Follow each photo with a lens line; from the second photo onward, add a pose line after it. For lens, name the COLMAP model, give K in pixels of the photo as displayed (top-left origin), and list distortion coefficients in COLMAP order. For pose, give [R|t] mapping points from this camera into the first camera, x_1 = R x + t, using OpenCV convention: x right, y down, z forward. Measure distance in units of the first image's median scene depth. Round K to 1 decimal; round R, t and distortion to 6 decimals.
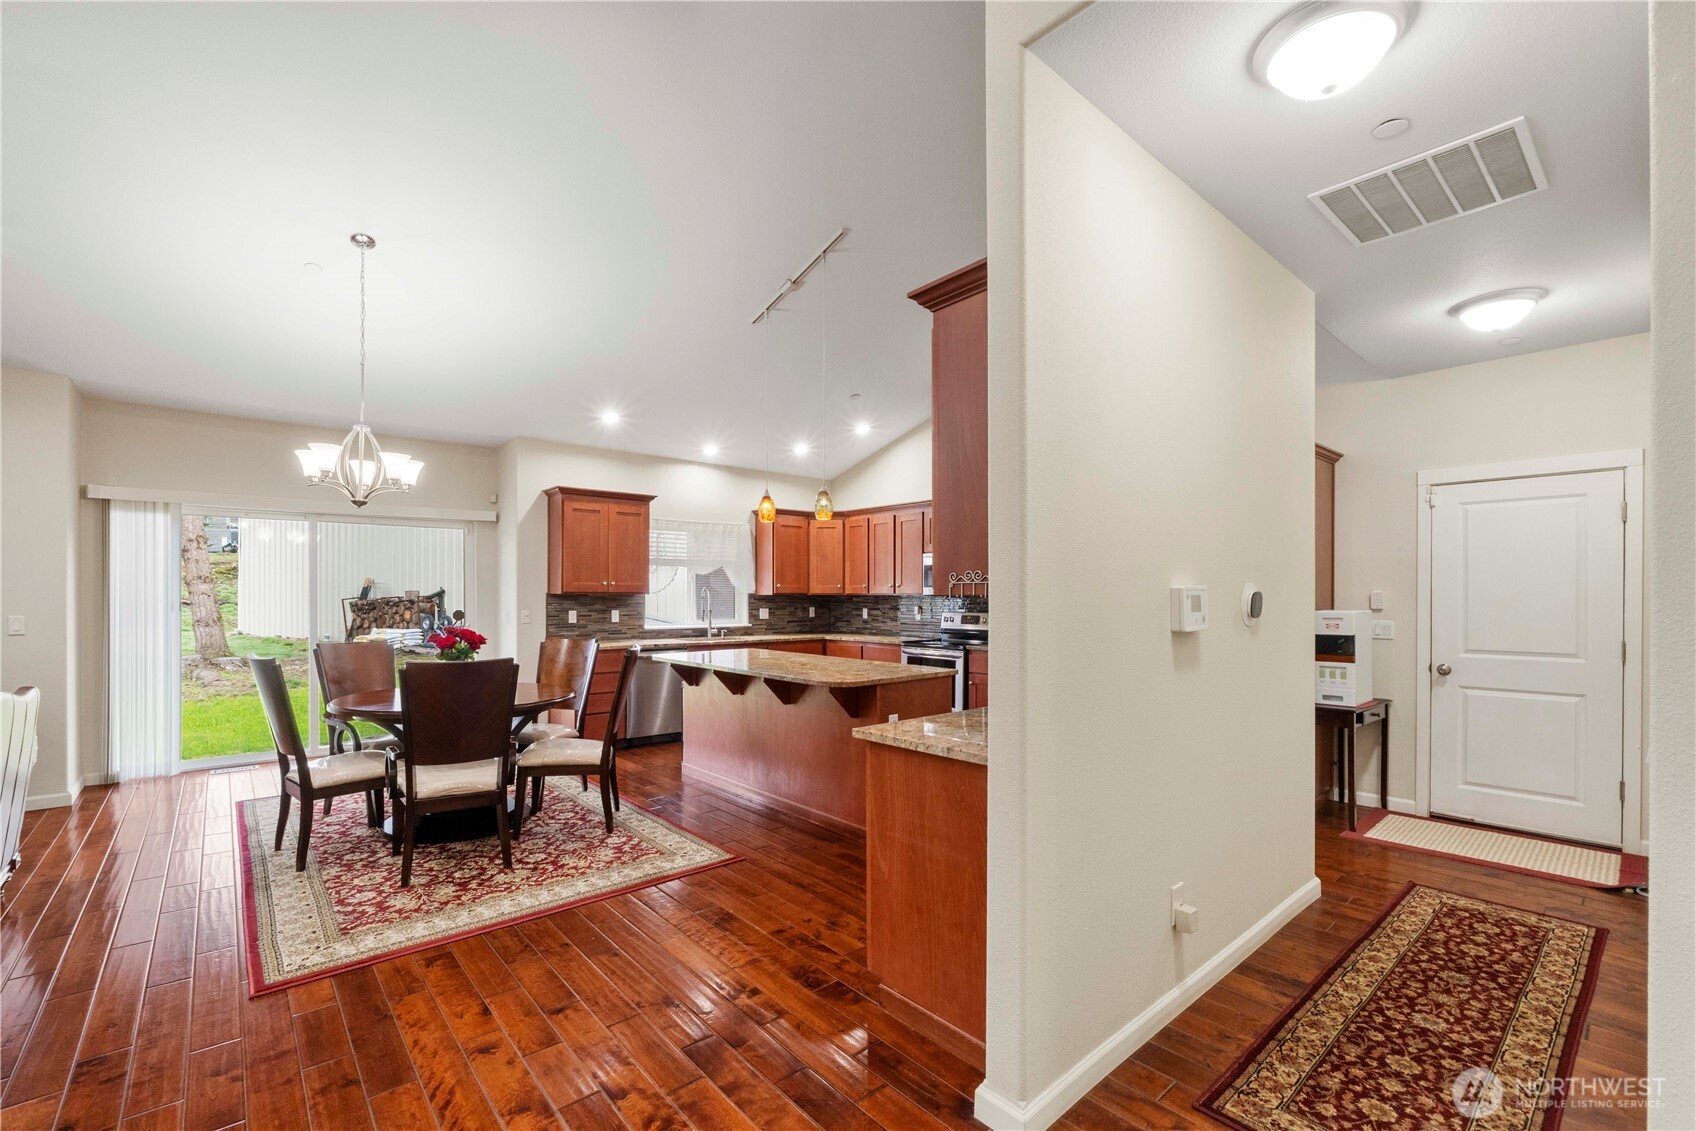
lens RADIAL K [[719.7, 0, 837.2], [0, 719.7, 600.0], [0, 0, 1]] dist [-0.004816, -0.000379]
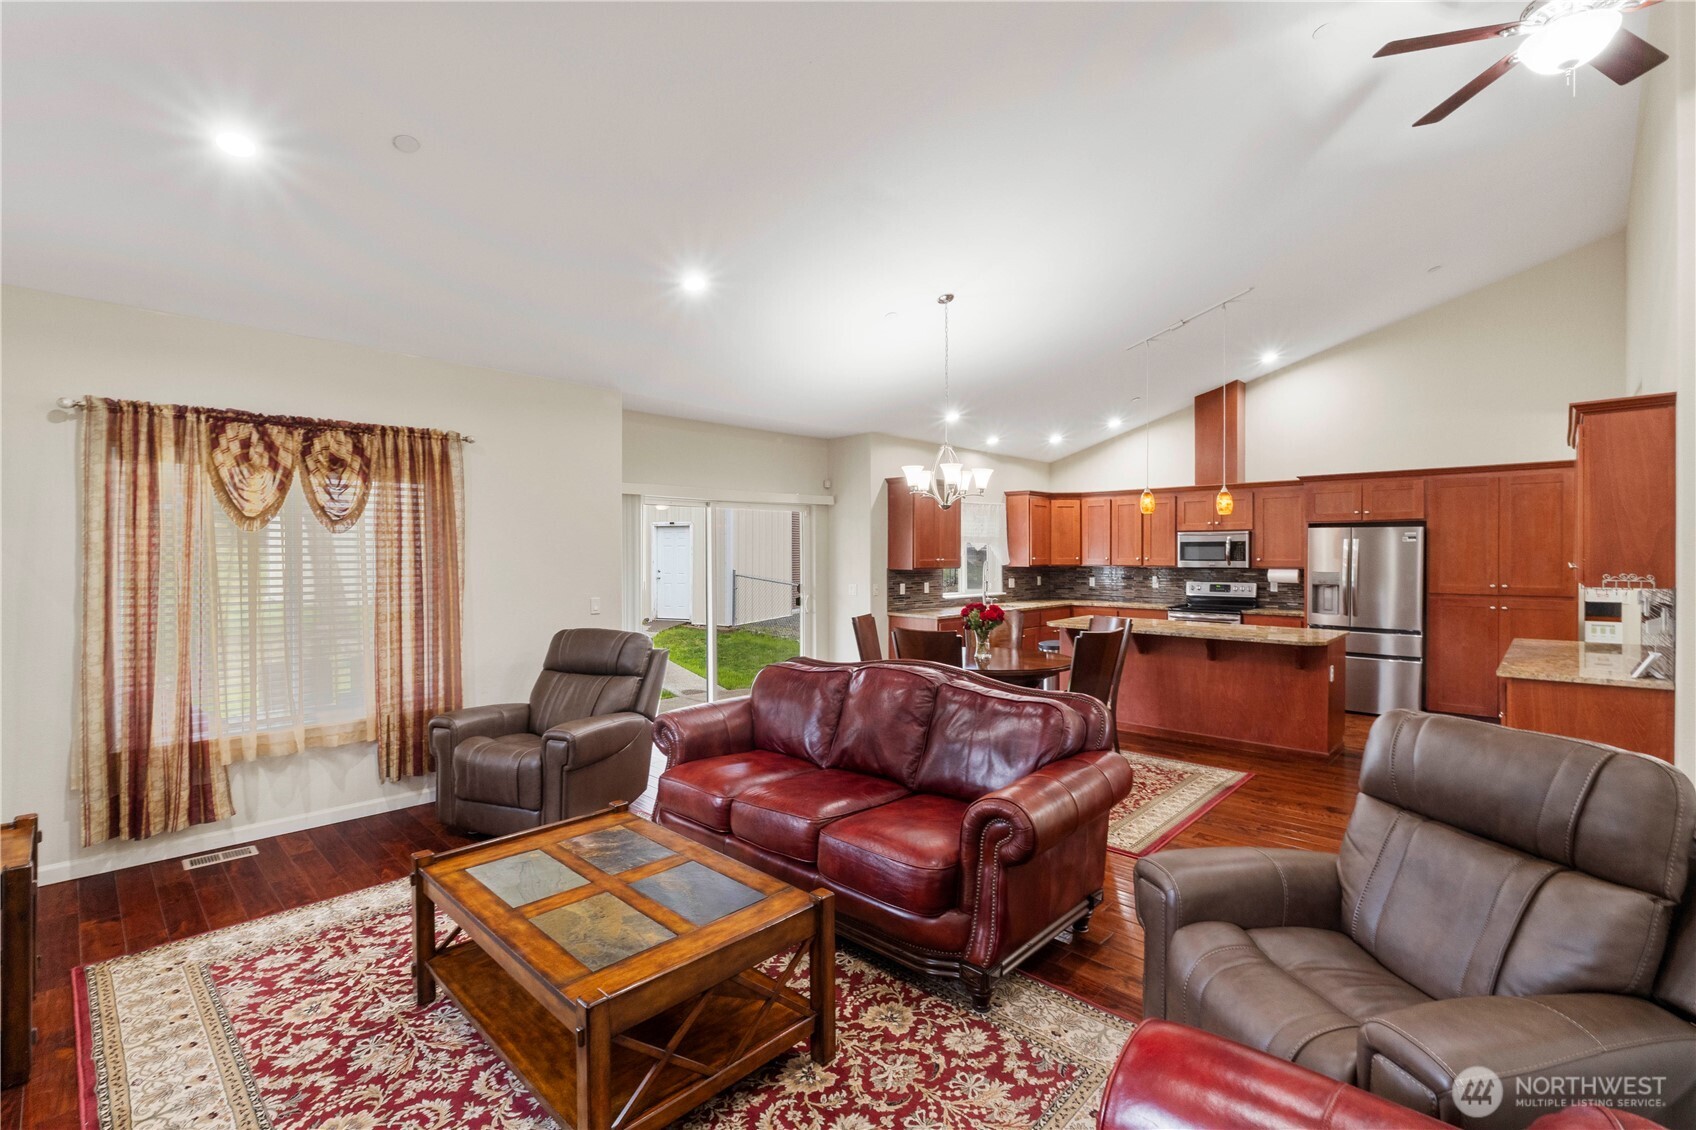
lens RADIAL K [[751.1, 0, 851.3], [0, 751.1, 560.4], [0, 0, 1]] dist [-0.007308, 0.000067]
pose [[0.995007, -0.004748, 0.099688, -0.559442], [0.004273, 0.999979, 0.004973, -0.027833], [-0.099709, -0.004522, 0.995006, -0.173438]]
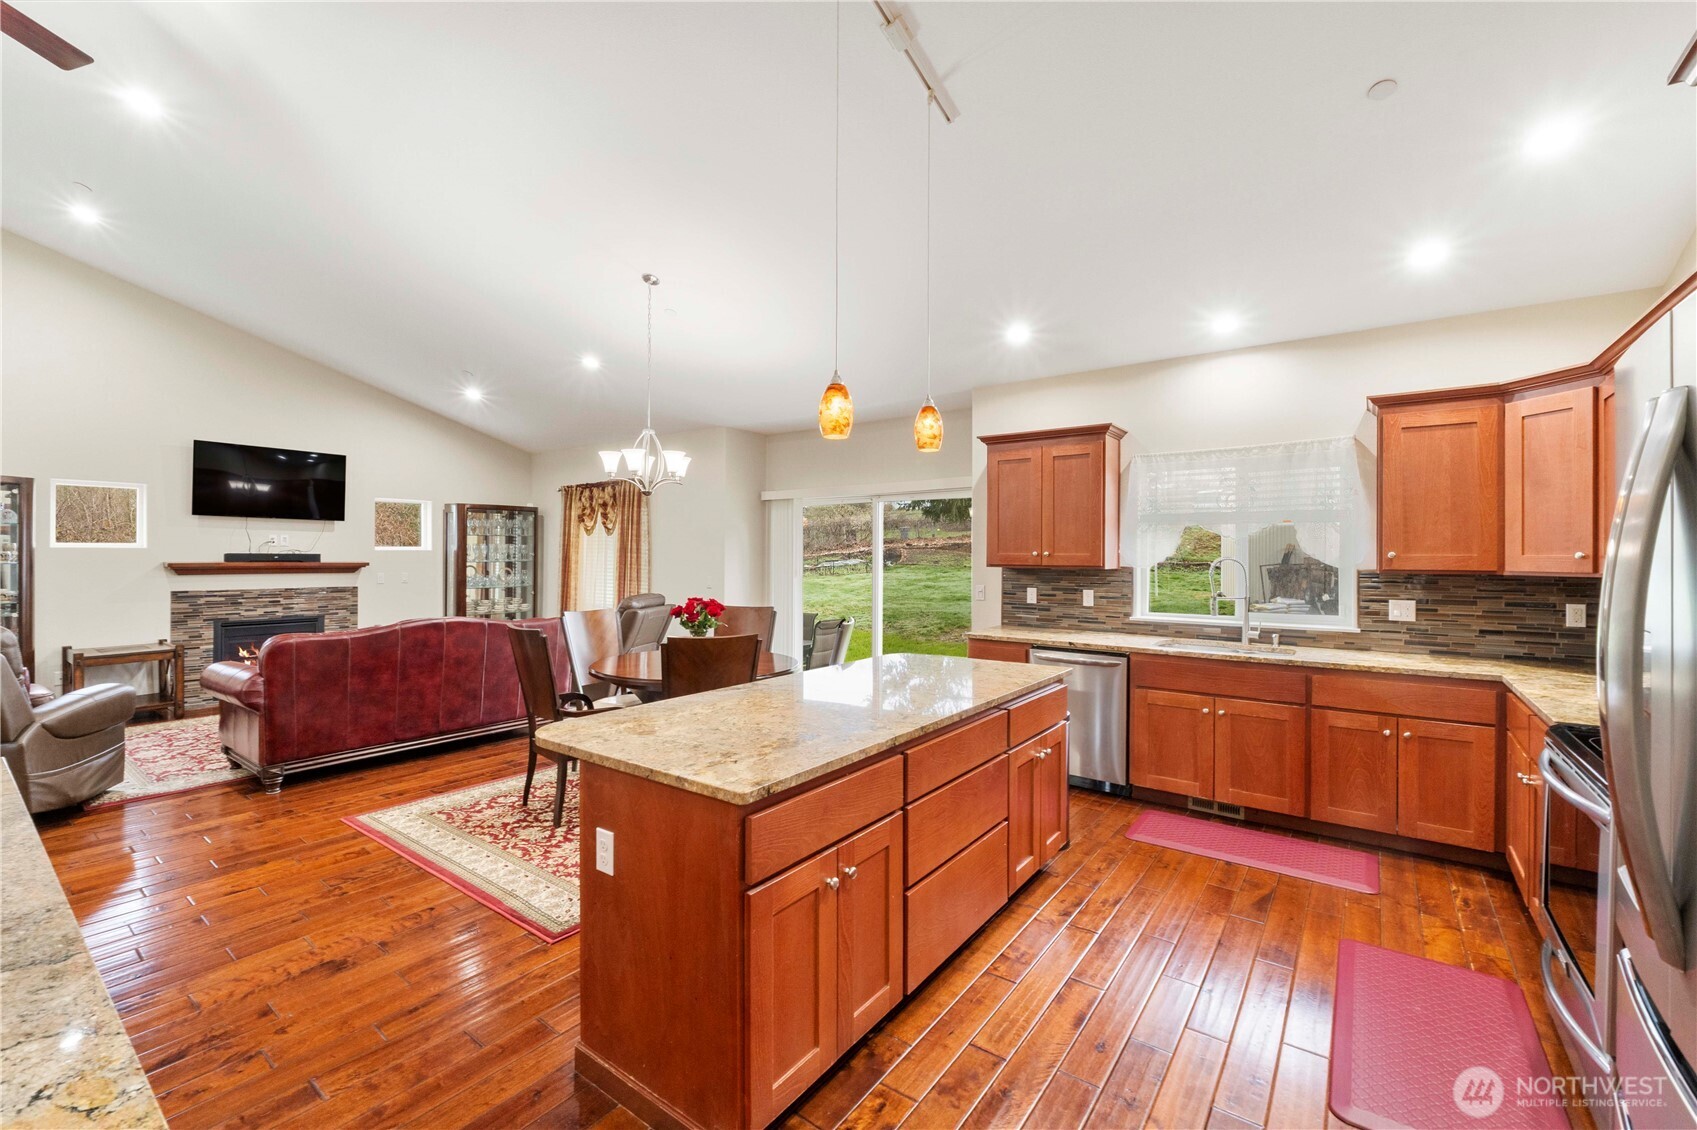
lens RADIAL K [[706.0, 0, 847.1], [0, 706.0, 555.4], [0, 0, 1]] dist [-0.005104, -0.000526]
pose [[0.218479, -0.000828, -0.975841, 0.343572], [-0.010624, 0.999938, -0.003228, -0.016051], [0.975784, 0.011072, 0.218457, 0.621947]]
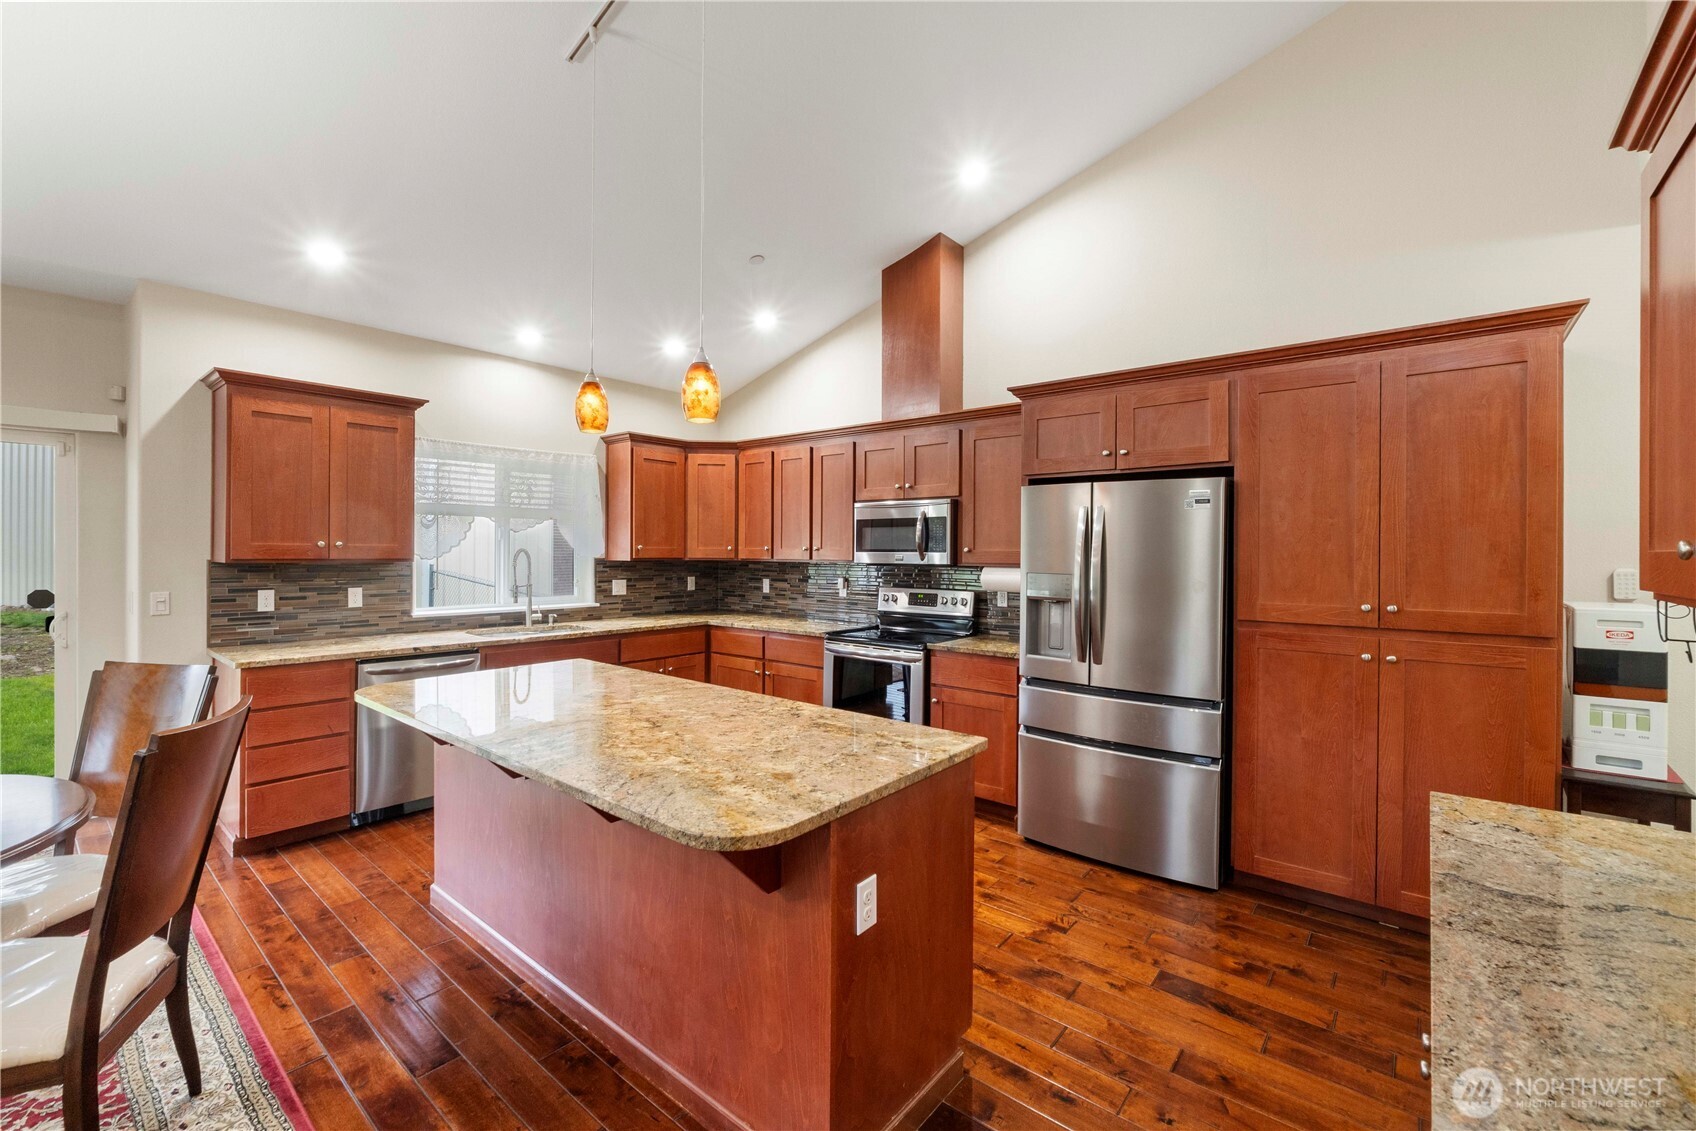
lens RADIAL K [[705.6, 0, 846.6], [0, 705.6, 555.9], [0, 0, 1]] dist [-0.005104, -0.000526]
pose [[0.985653, 0.003856, 0.168739, -0.001315], [-0.004129, 0.999991, 0.001268, -0.015340], [-0.168732, -0.001946, 0.985660, 0.356235]]
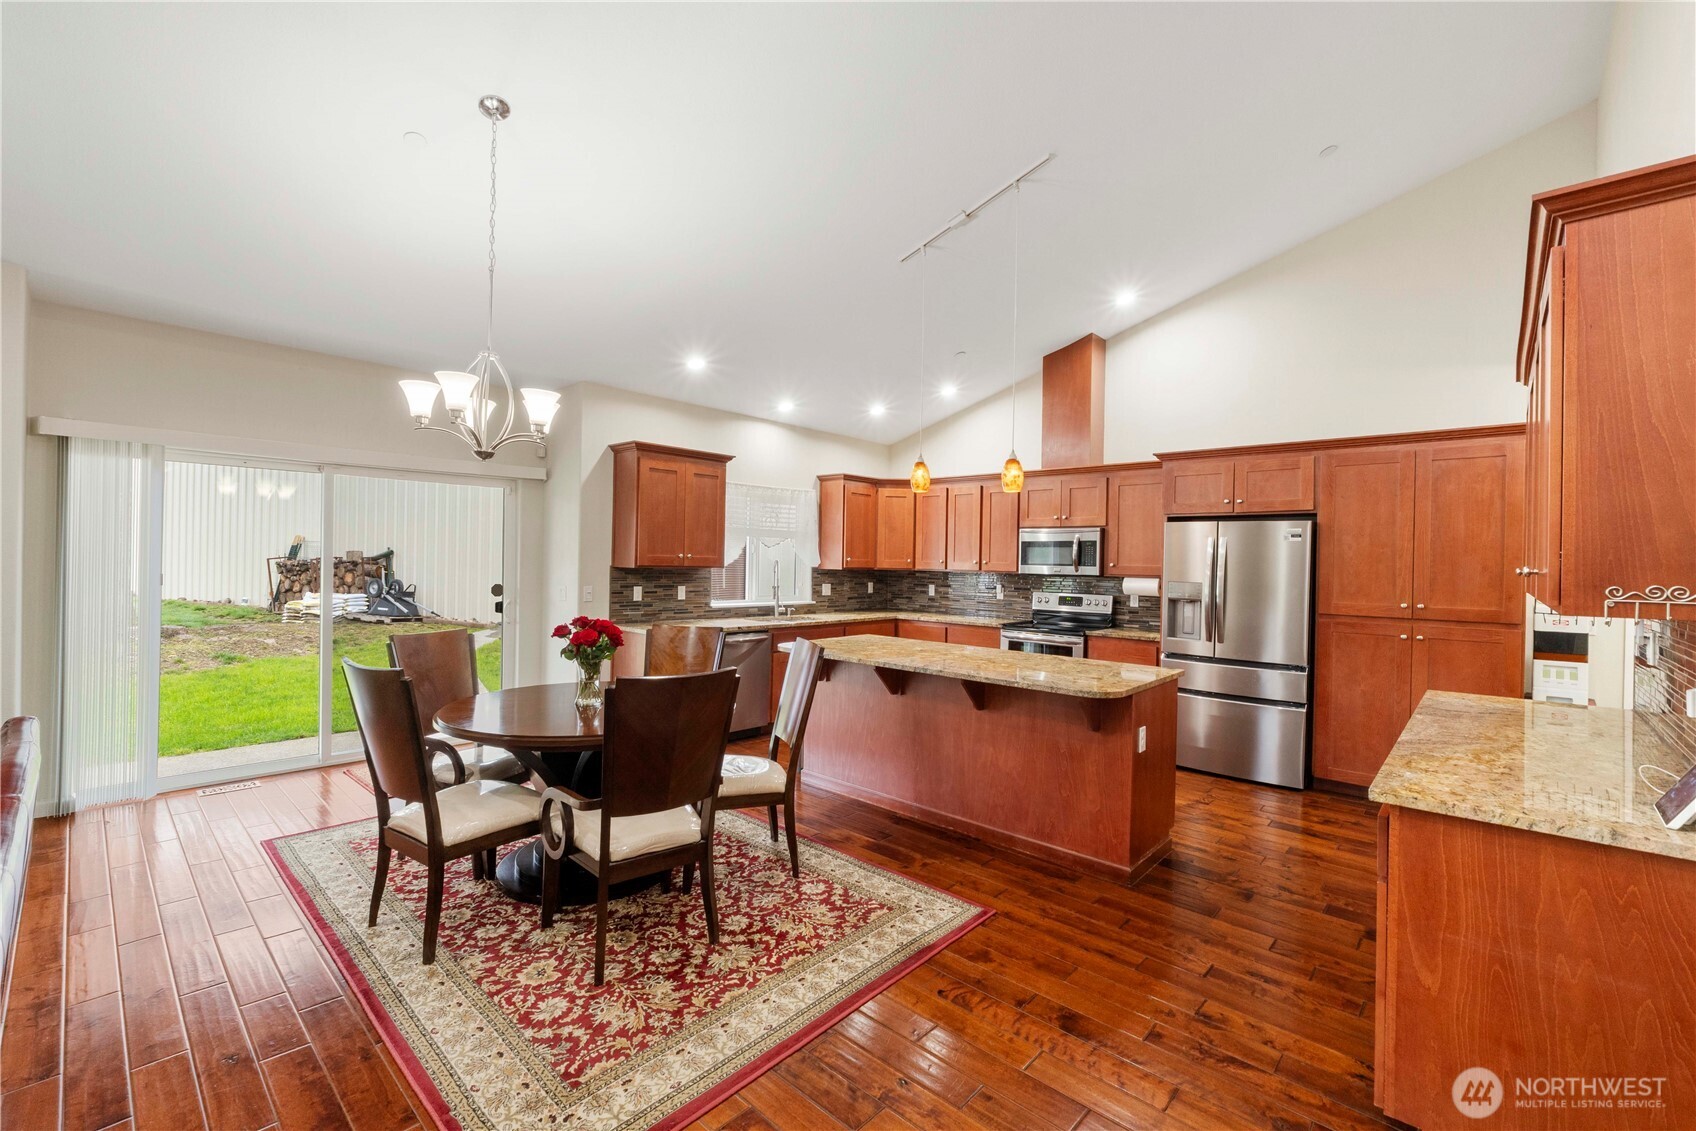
lens RADIAL K [[711.0, 0, 848.0], [0, 711.0, 565.5], [0, 0, 1]] dist [-0.005842, -0.000609]
pose [[0.992810, 0.016354, 0.118580, -0.216776], [-0.016579, 0.999862, 0.000912, -0.015006], [-0.118549, -0.002871, 0.992944, 0.125866]]
